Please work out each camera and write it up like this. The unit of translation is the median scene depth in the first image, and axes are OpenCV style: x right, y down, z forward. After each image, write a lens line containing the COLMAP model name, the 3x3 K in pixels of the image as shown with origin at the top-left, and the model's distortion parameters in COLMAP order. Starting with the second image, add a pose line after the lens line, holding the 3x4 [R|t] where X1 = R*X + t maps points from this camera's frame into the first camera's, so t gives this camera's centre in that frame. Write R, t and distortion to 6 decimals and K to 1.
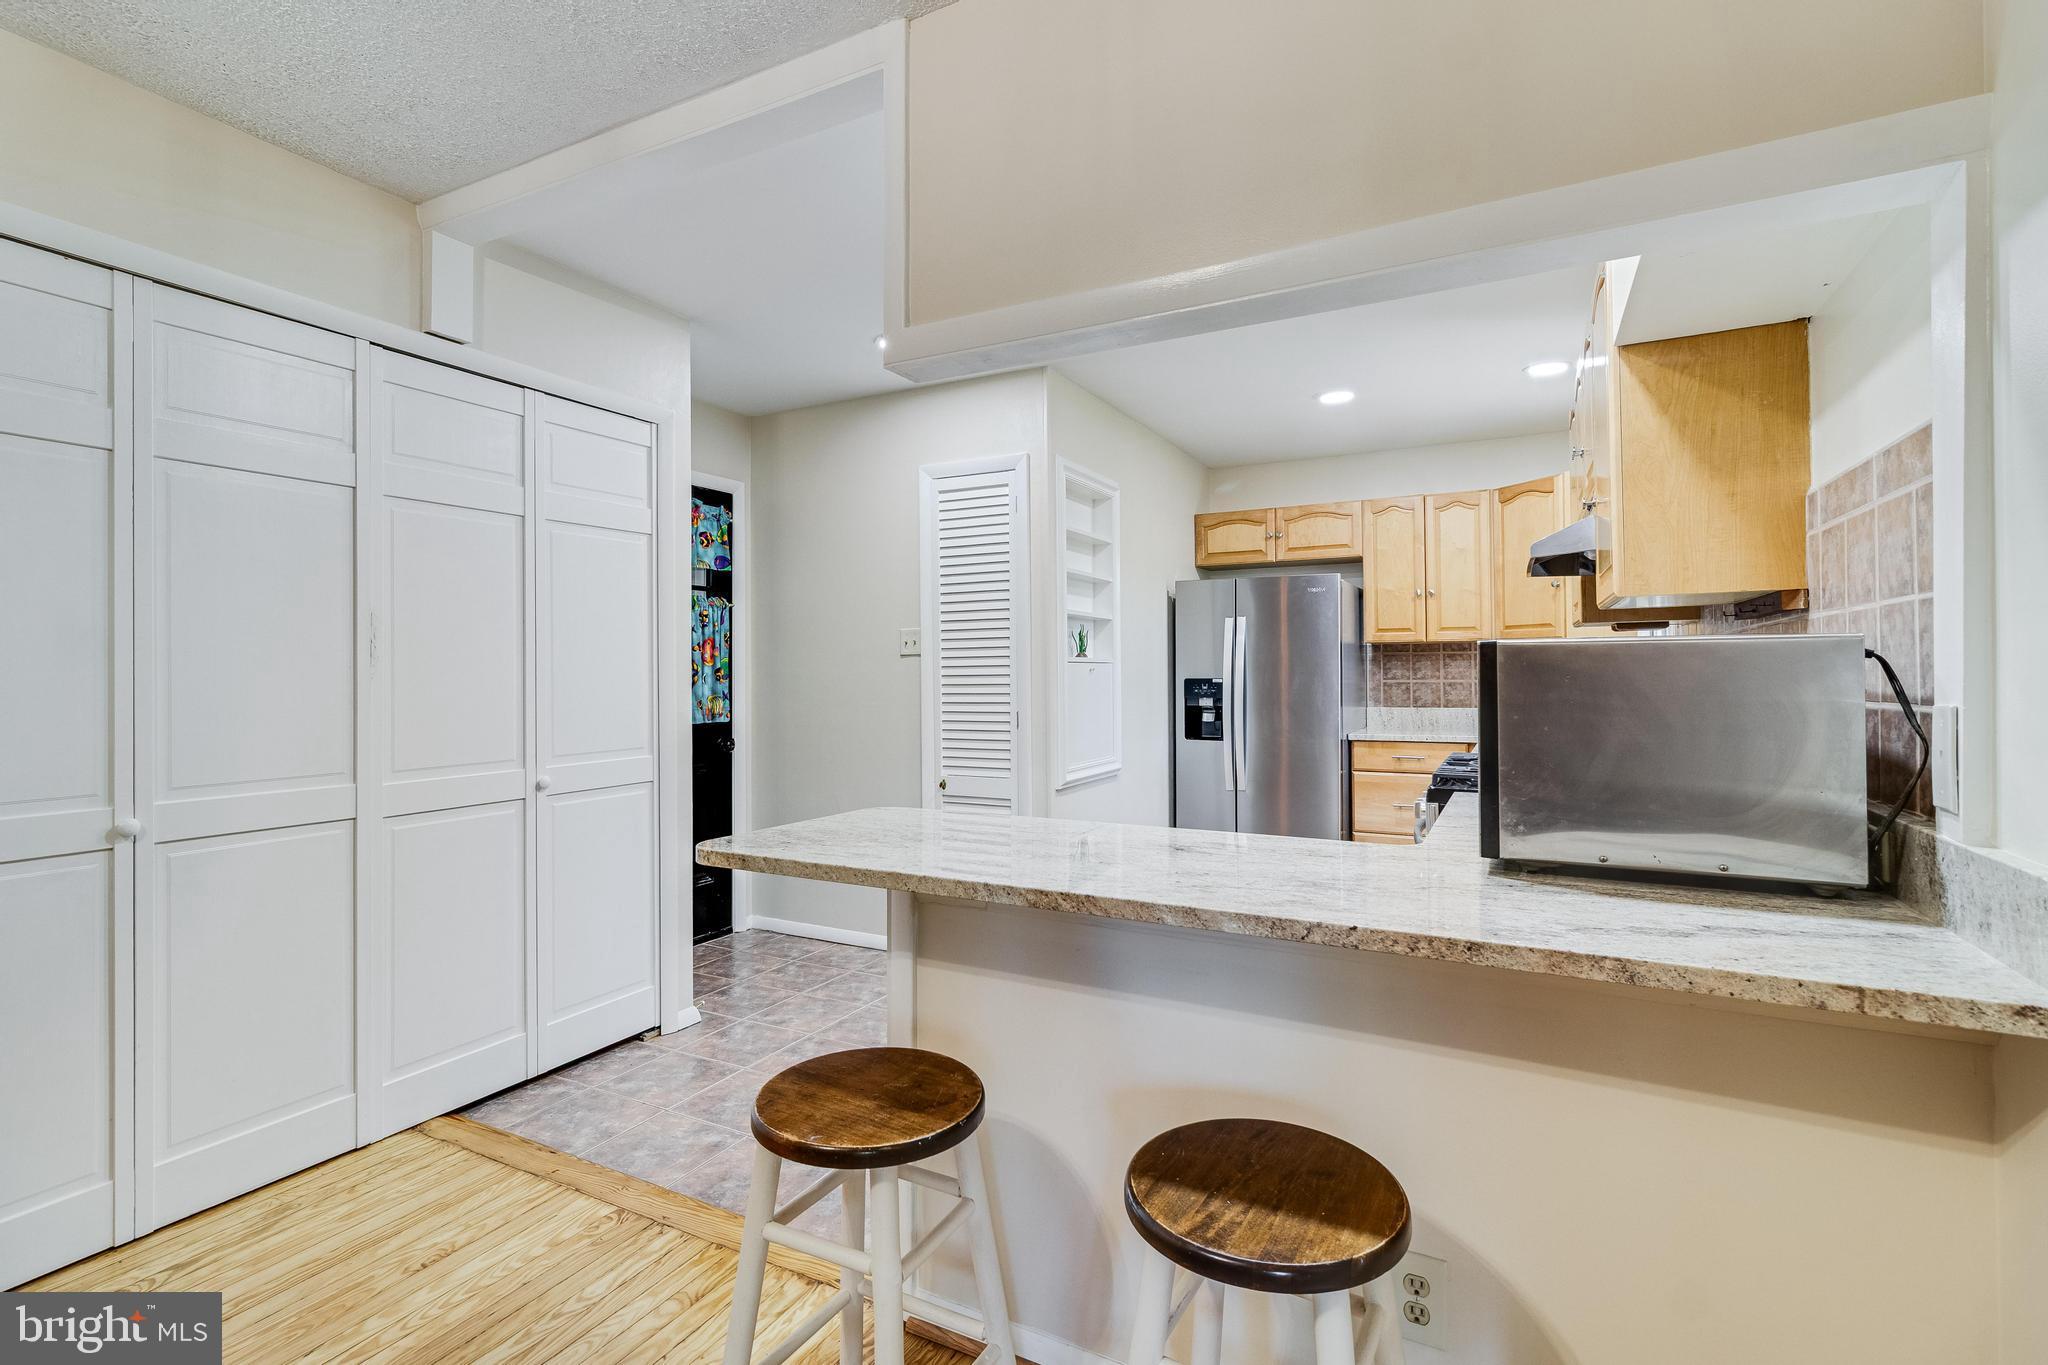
lens RADIAL K [[946.3, 0, 1017.2], [0, 946.3, 666.5], [0, 0, 1]] dist [0.004494, -0.000426]
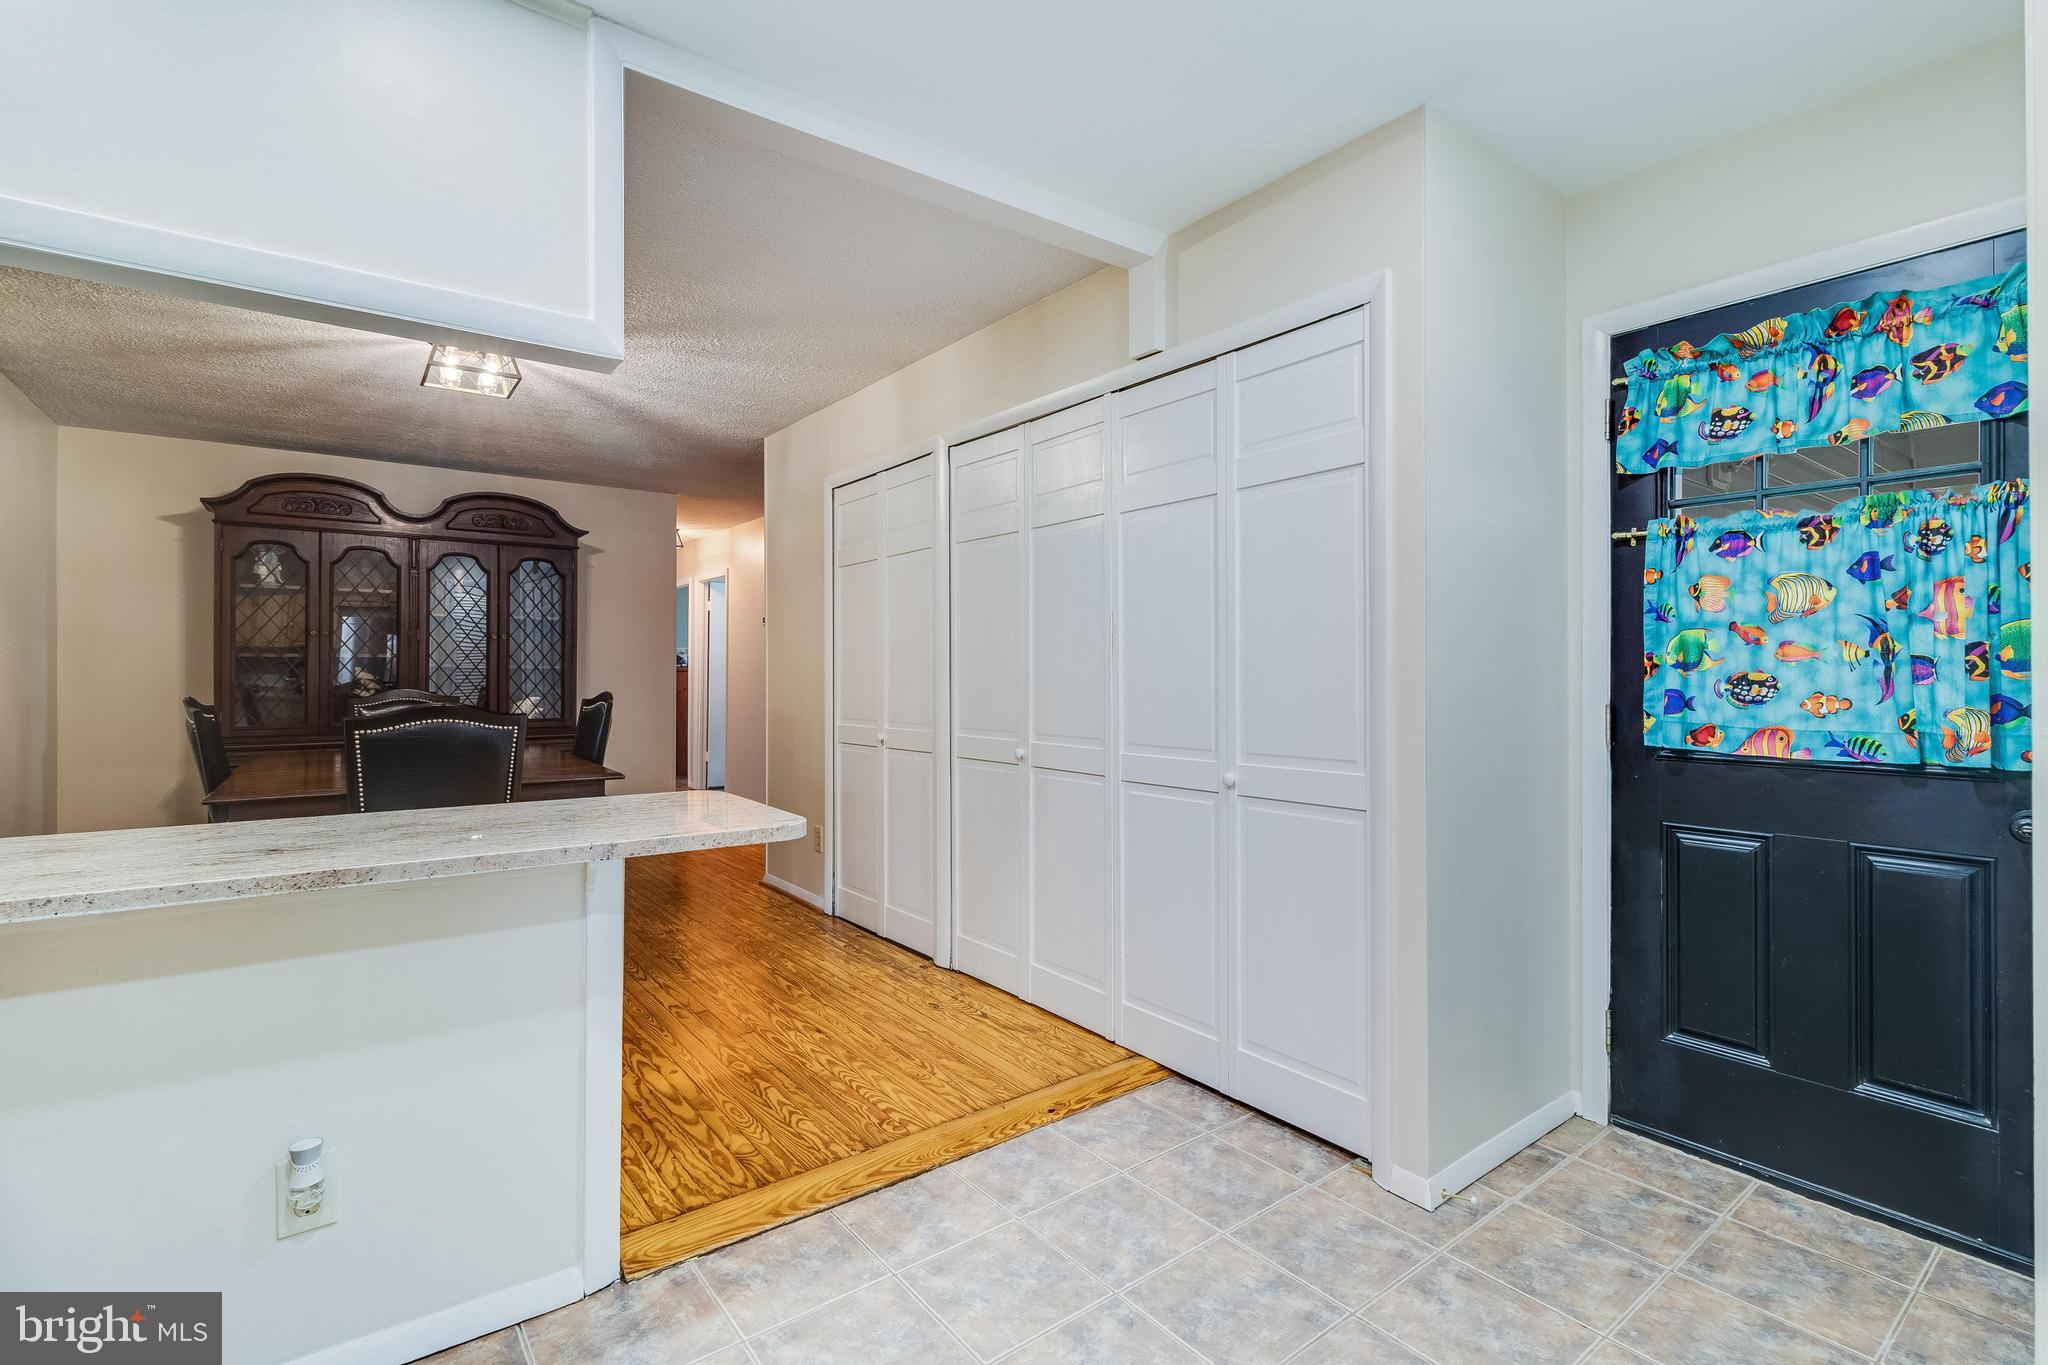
lens RADIAL K [[946.3, 0, 1020.6], [0, 946.3, 664.3], [0, 0, 1]] dist [0.004494, -0.000426]
pose [[-0.420293, -0.001273, -0.907387, 0.267801], [0.007907, 0.999956, -0.005066, 0.009268], [0.907354, -0.009304, -0.420265, 0.776822]]
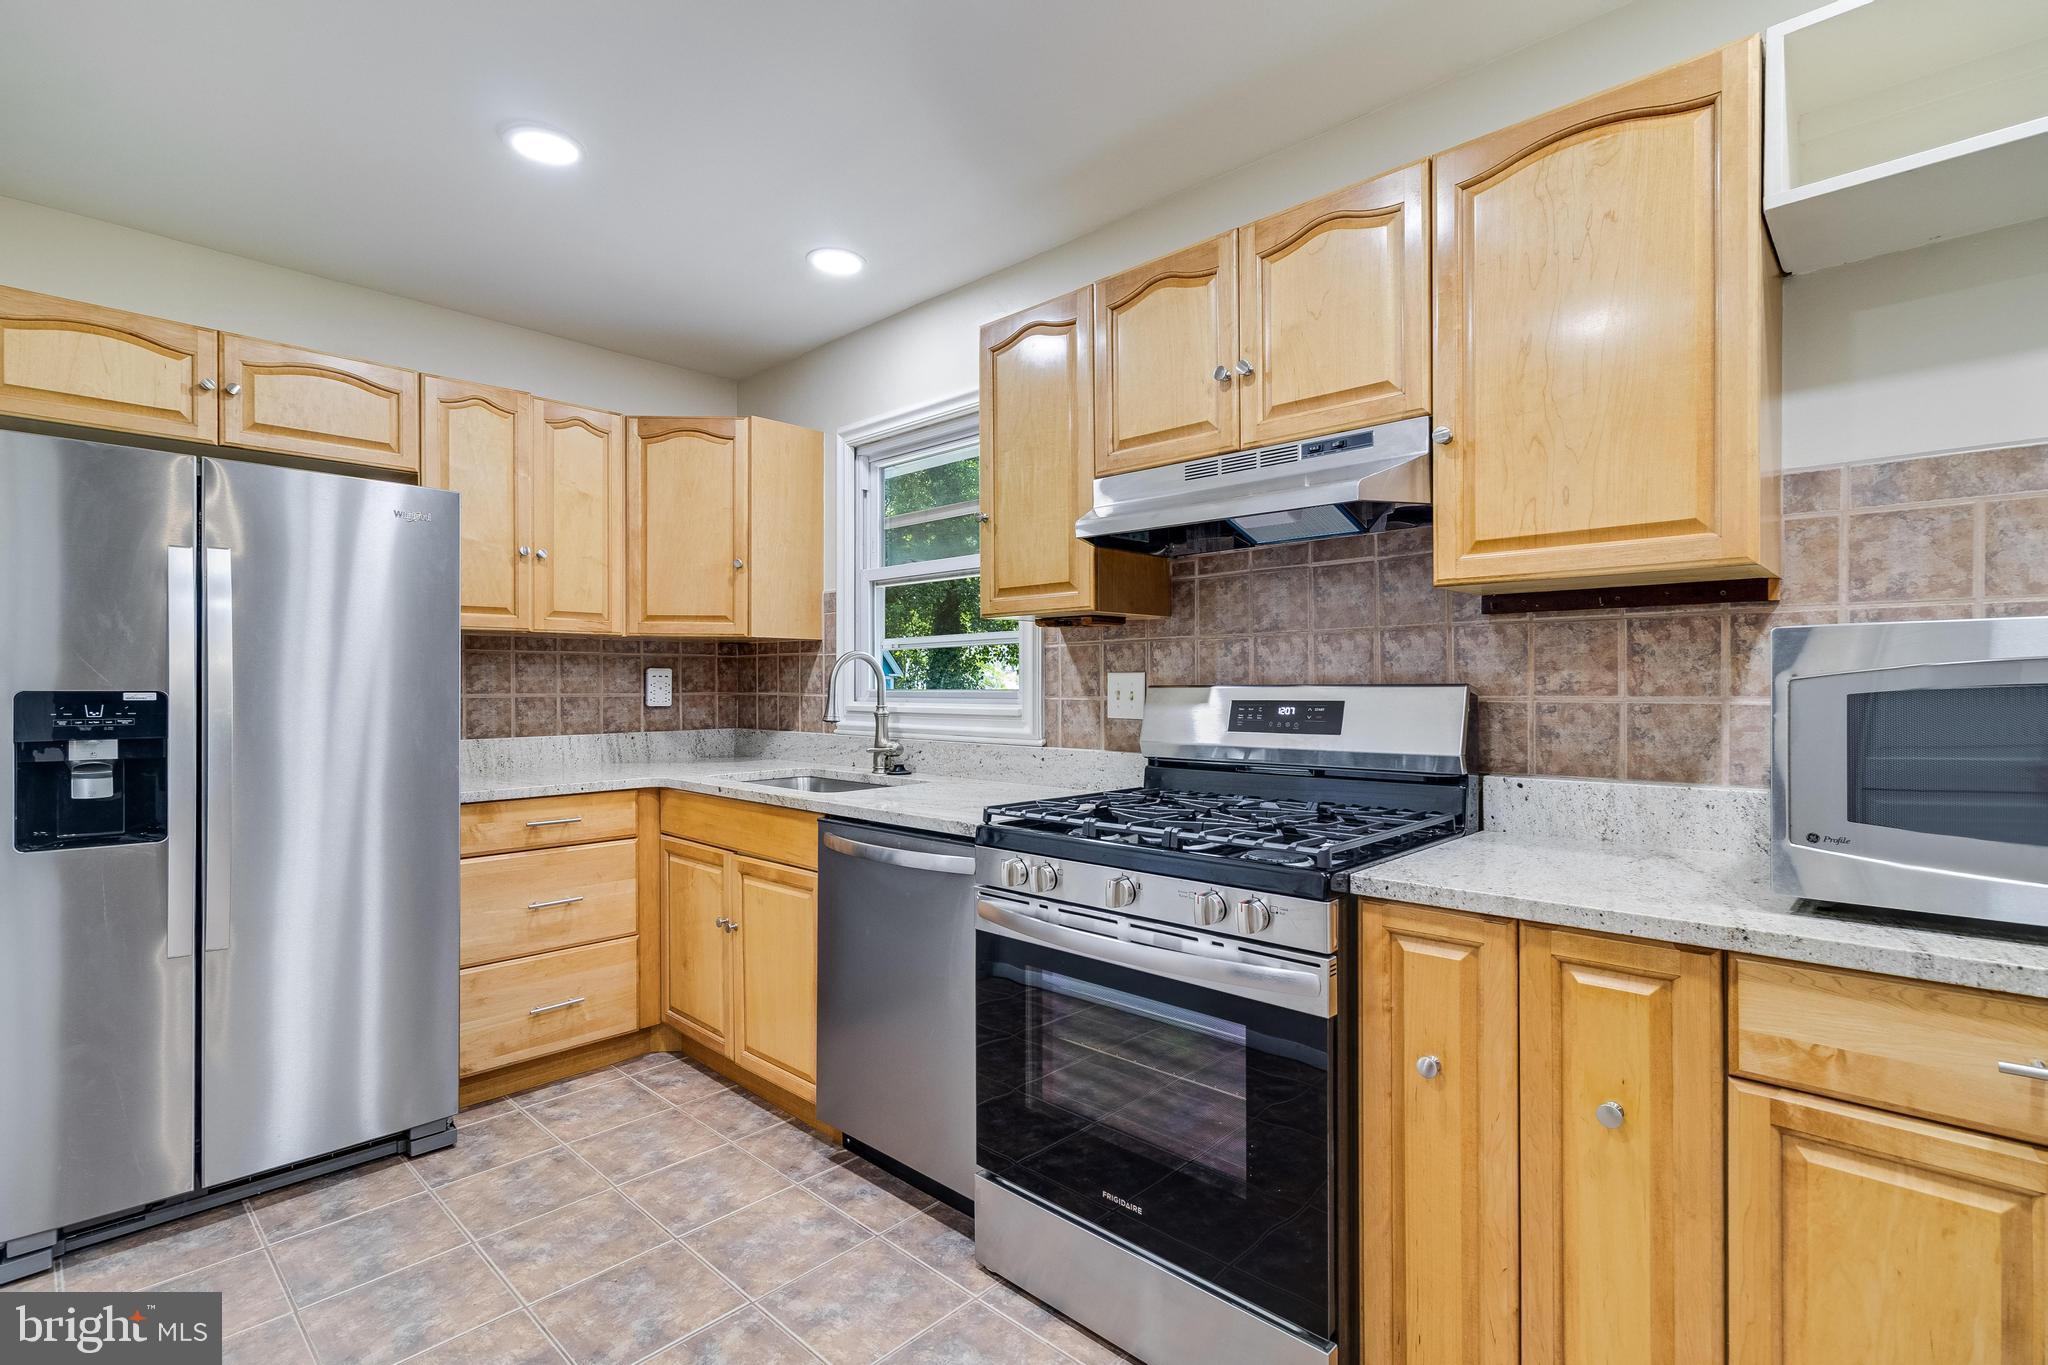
lens RADIAL K [[946.3, 0, 1012.0], [0, 946.3, 694.6], [0, 0, 1]] dist [0.004494, -0.000426]
pose [[0.270326, -0.002584, 0.962765, -0.091209], [-0.006149, 0.999971, 0.004410, 0.011202], [-0.962749, -0.007113, 0.270302, 0.589811]]
